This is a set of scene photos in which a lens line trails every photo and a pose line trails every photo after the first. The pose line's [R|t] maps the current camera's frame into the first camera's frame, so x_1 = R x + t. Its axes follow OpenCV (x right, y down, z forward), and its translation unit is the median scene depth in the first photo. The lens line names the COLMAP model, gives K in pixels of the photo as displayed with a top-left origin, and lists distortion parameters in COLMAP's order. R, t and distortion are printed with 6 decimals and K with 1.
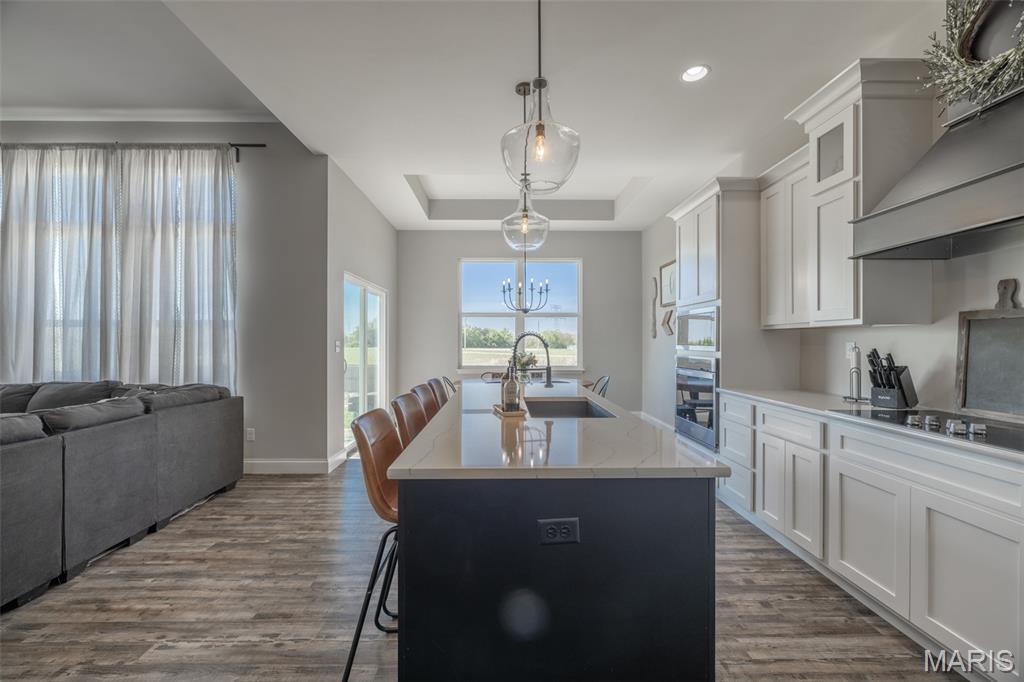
lens RADIAL K [[426.0, 0, 506.5], [0, 426.0, 341.8], [0, 0, 1]] dist [-0.001539, -0.000635]
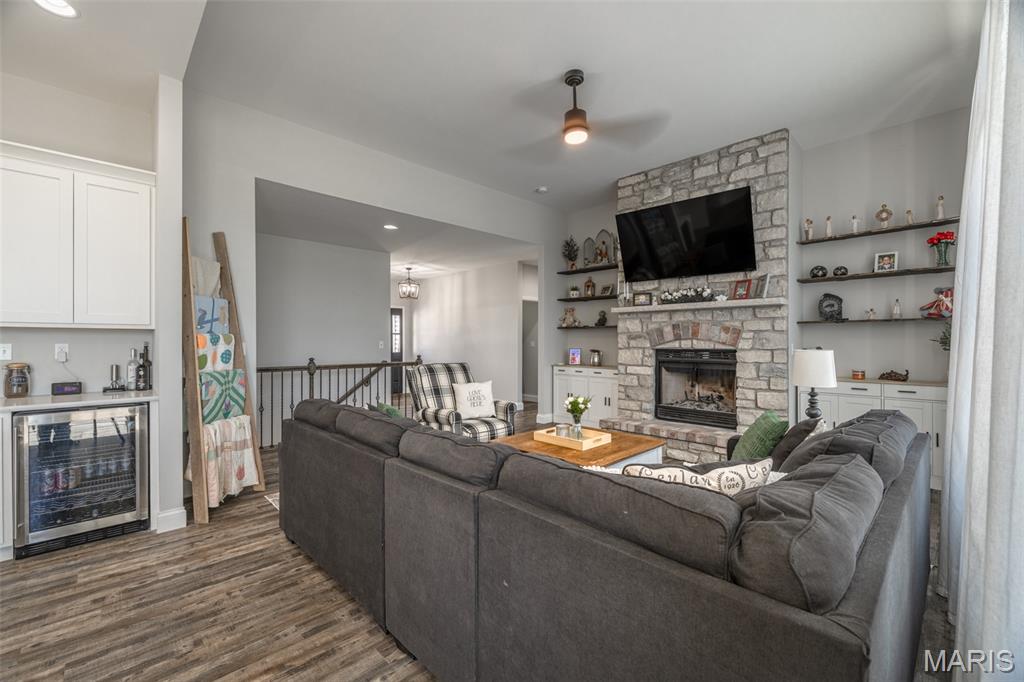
lens RADIAL K [[426.0, 0, 506.5], [0, 426.0, 341.8], [0, 0, 1]] dist [-0.001539, -0.000635]
pose [[-0.734243, -0.000732, -0.678887, -0.367002], [-0.000752, 1.000000, -0.000265, -0.002390], [0.678887, 0.000316, -0.734243, 0.973798]]
